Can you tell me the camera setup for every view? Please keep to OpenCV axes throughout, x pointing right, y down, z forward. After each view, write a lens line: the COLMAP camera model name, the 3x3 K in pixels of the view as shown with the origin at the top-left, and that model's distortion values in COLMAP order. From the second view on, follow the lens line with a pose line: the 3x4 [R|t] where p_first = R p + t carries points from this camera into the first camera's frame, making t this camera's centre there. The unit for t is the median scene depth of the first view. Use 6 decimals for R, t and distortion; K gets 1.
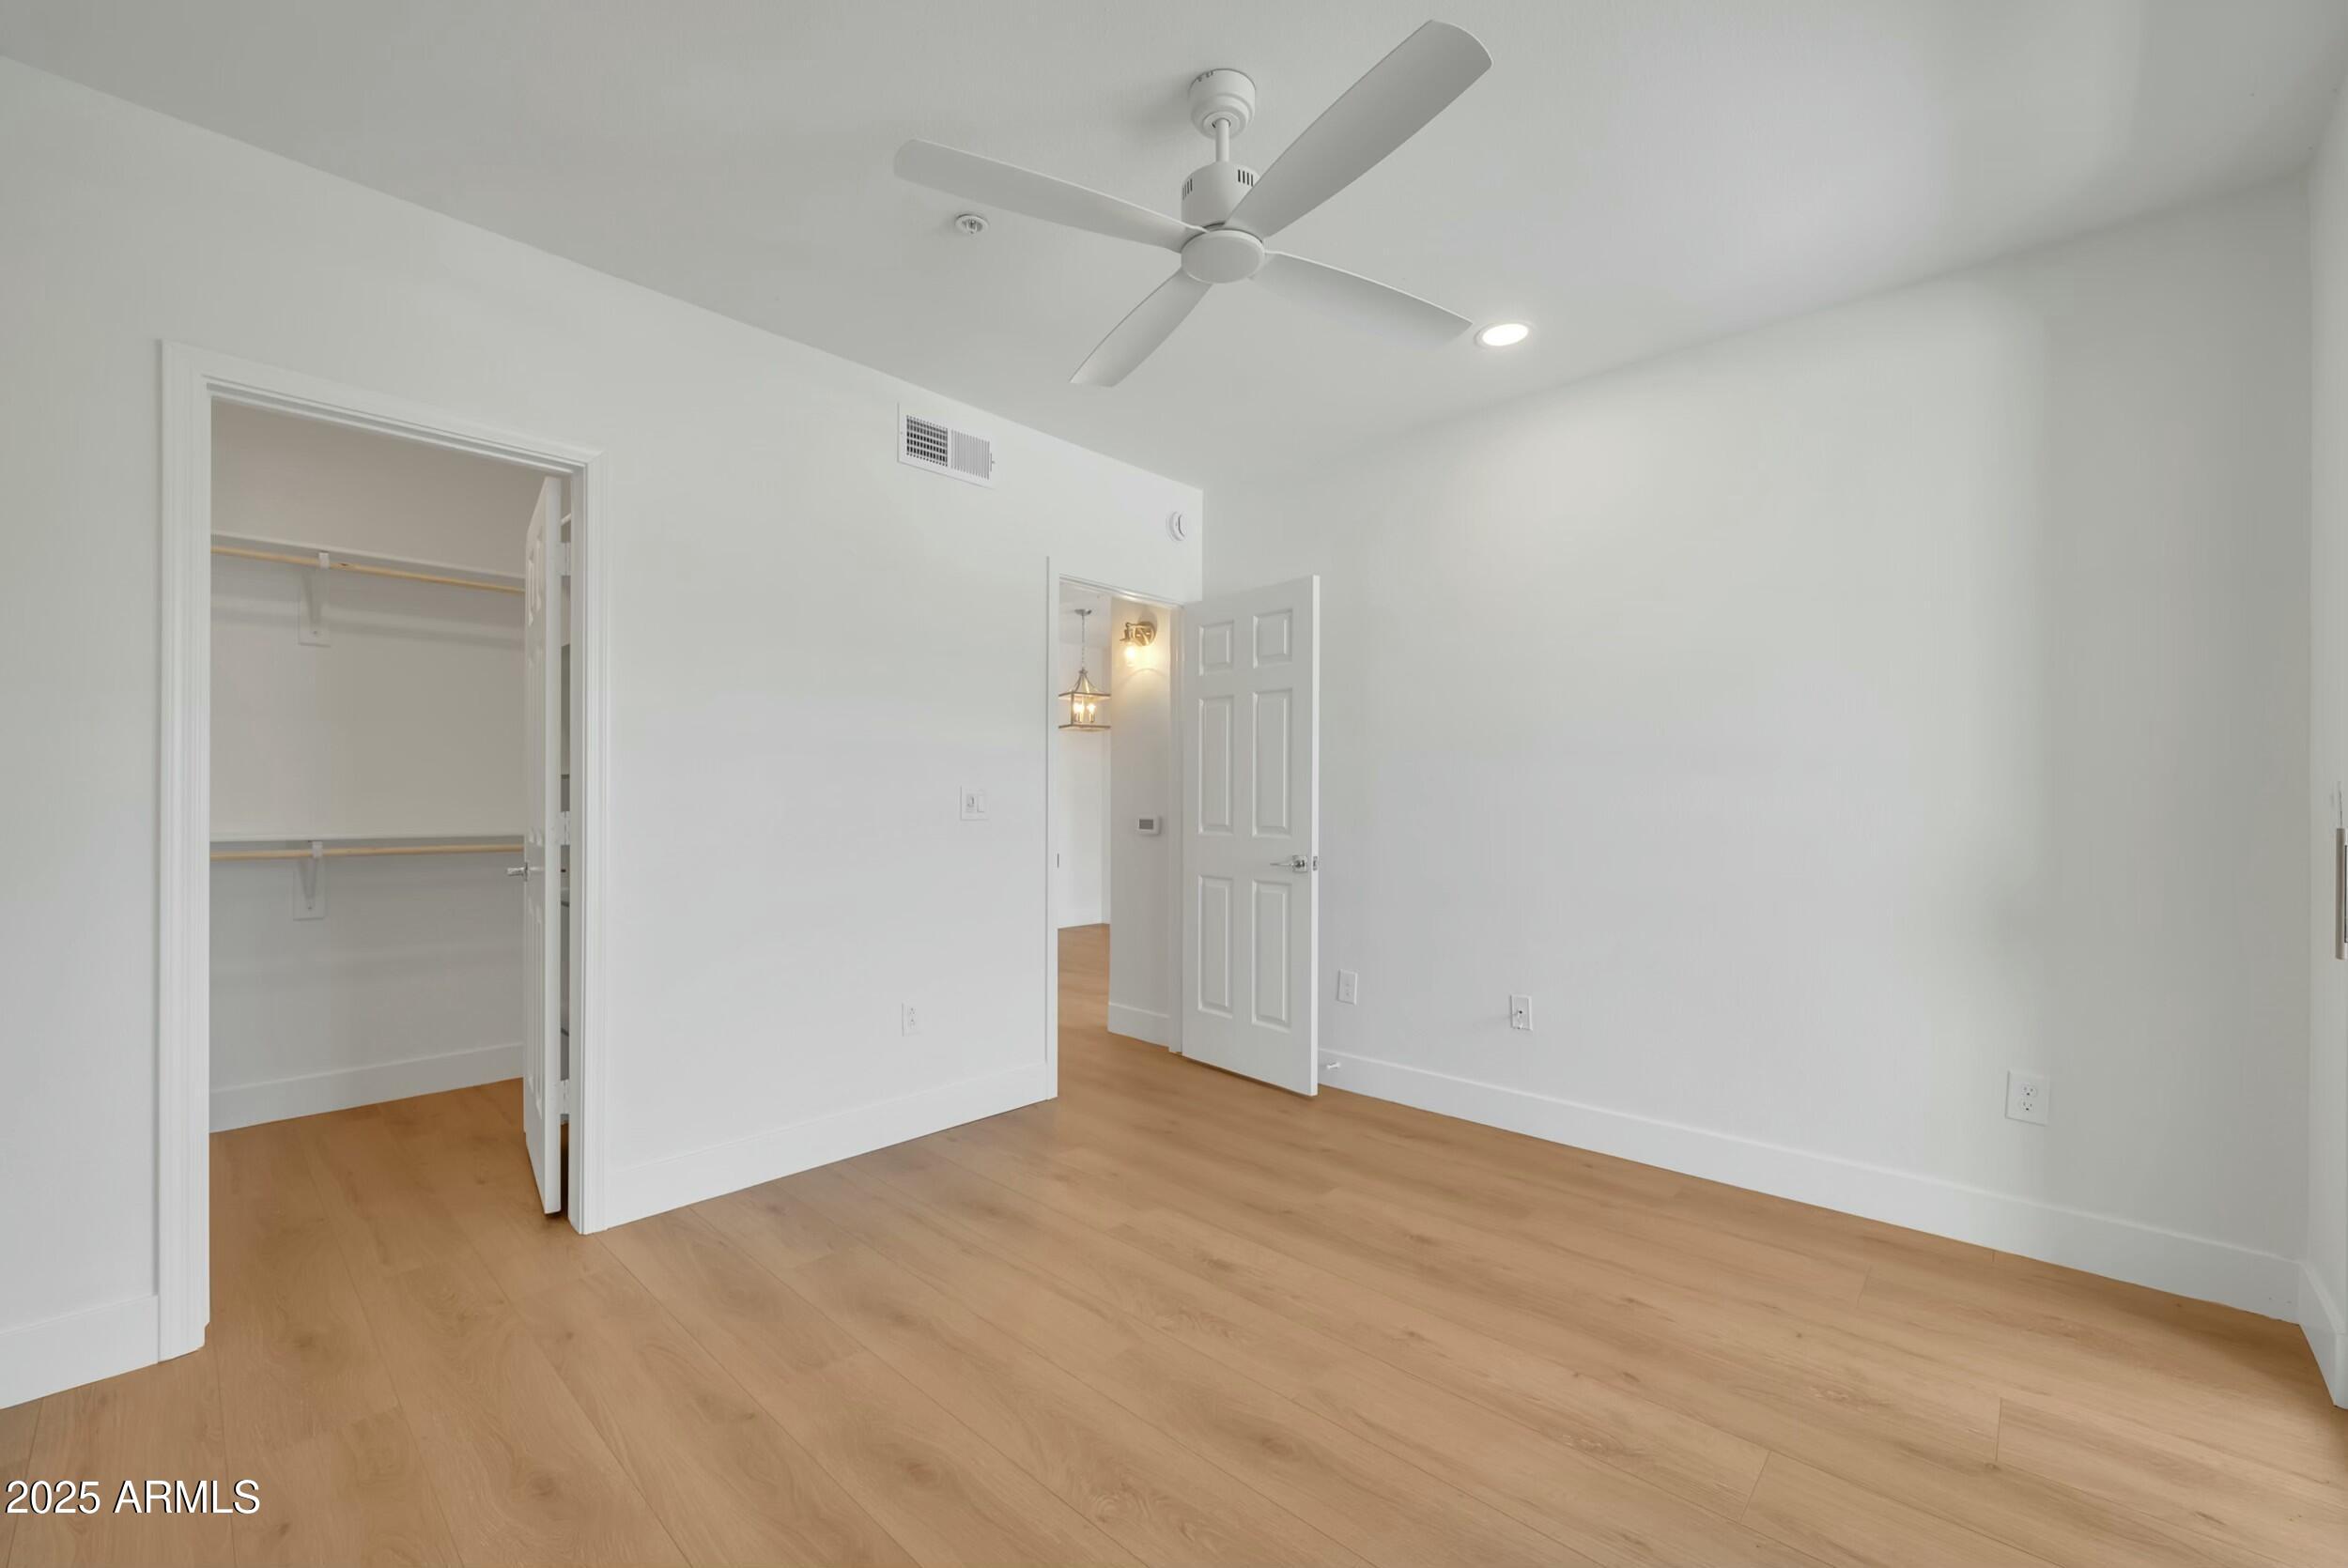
lens RADIAL K [[928.6, 0, 1174.8], [0, 928.6, 793.9], [0, 0, 1]] dist [0.000534, 0.000046]
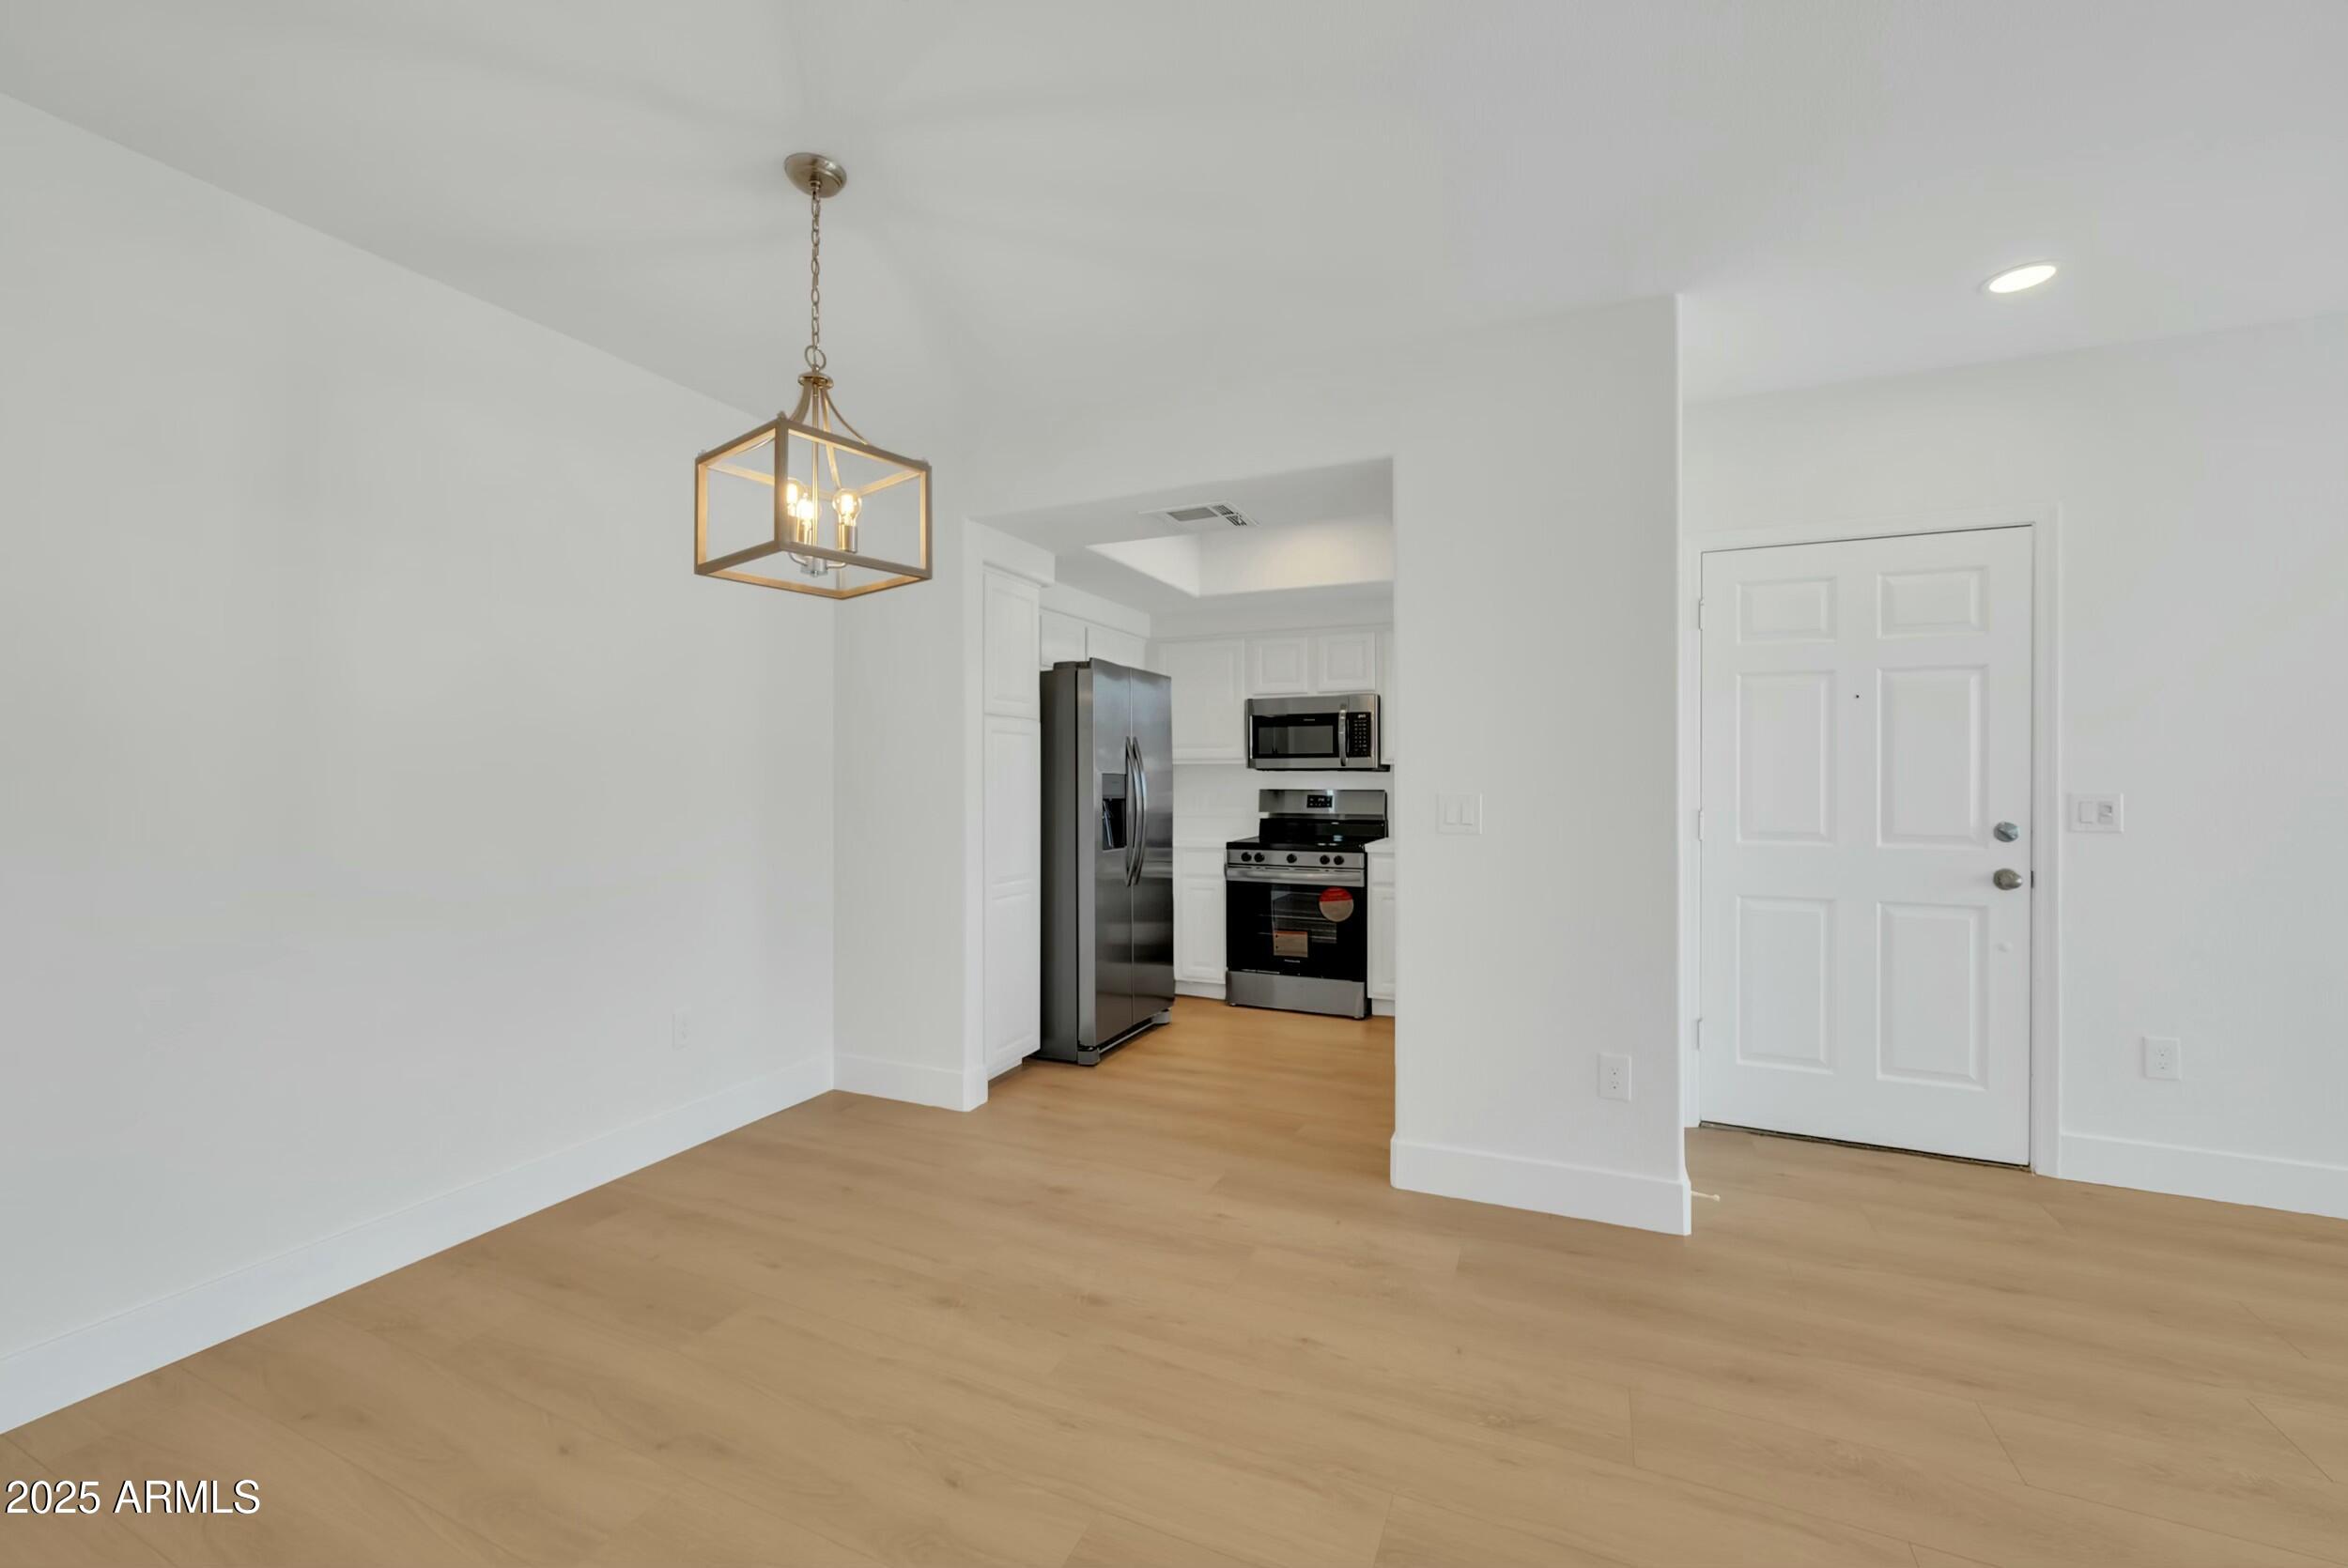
lens RADIAL K [[941.9, 0, 1174.0], [0, 941.9, 784.0], [0, 0, 1]] dist [-0.001005, -0.000096]
pose [[0.947787, 0.004513, 0.318871, -0.244548], [-0.004712, 0.999989, -0.000148, -0.002061], [-0.318868, -0.001362, 0.947798, 0.136273]]
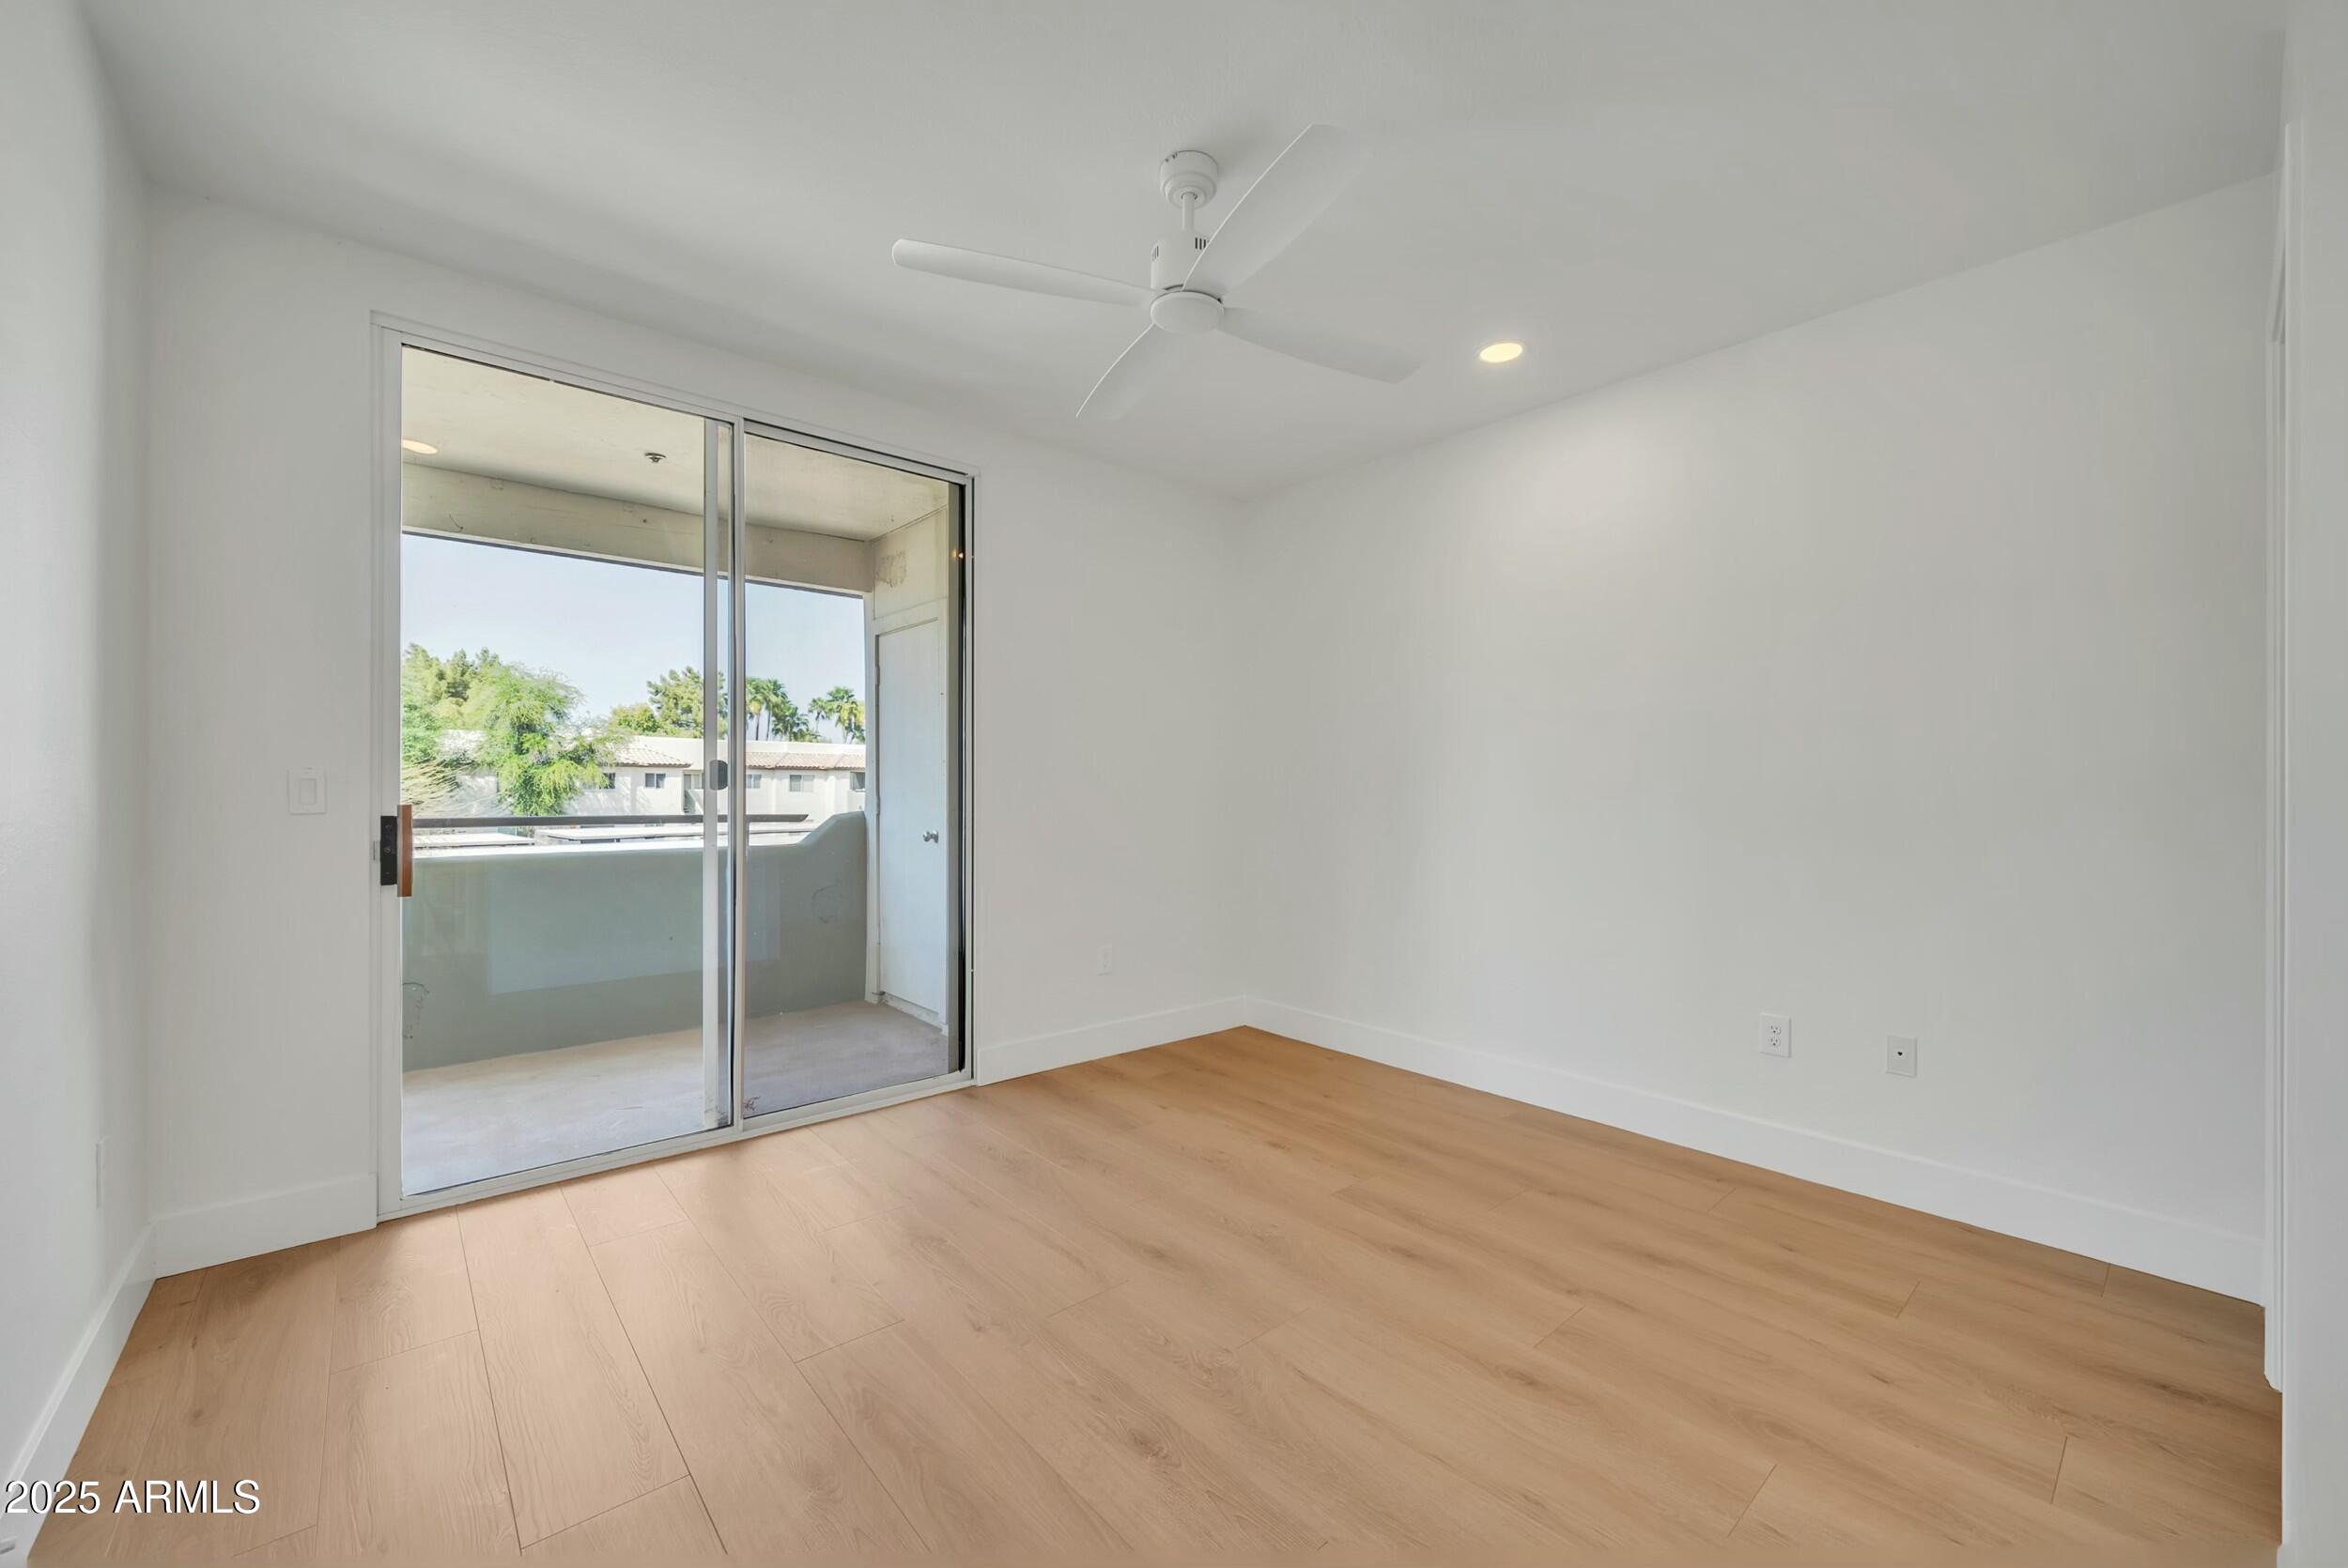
lens RADIAL K [[928.6, 0, 1174.8], [0, 928.6, 793.9], [0, 0, 1]] dist [0.000534, 0.000046]
pose [[-0.994577, -0.008587, 0.103643, -0.055724], [-0.008383, 0.999962, 0.002406, 0.010963], [-0.103660, 0.001524, -0.994612, 2.239836]]
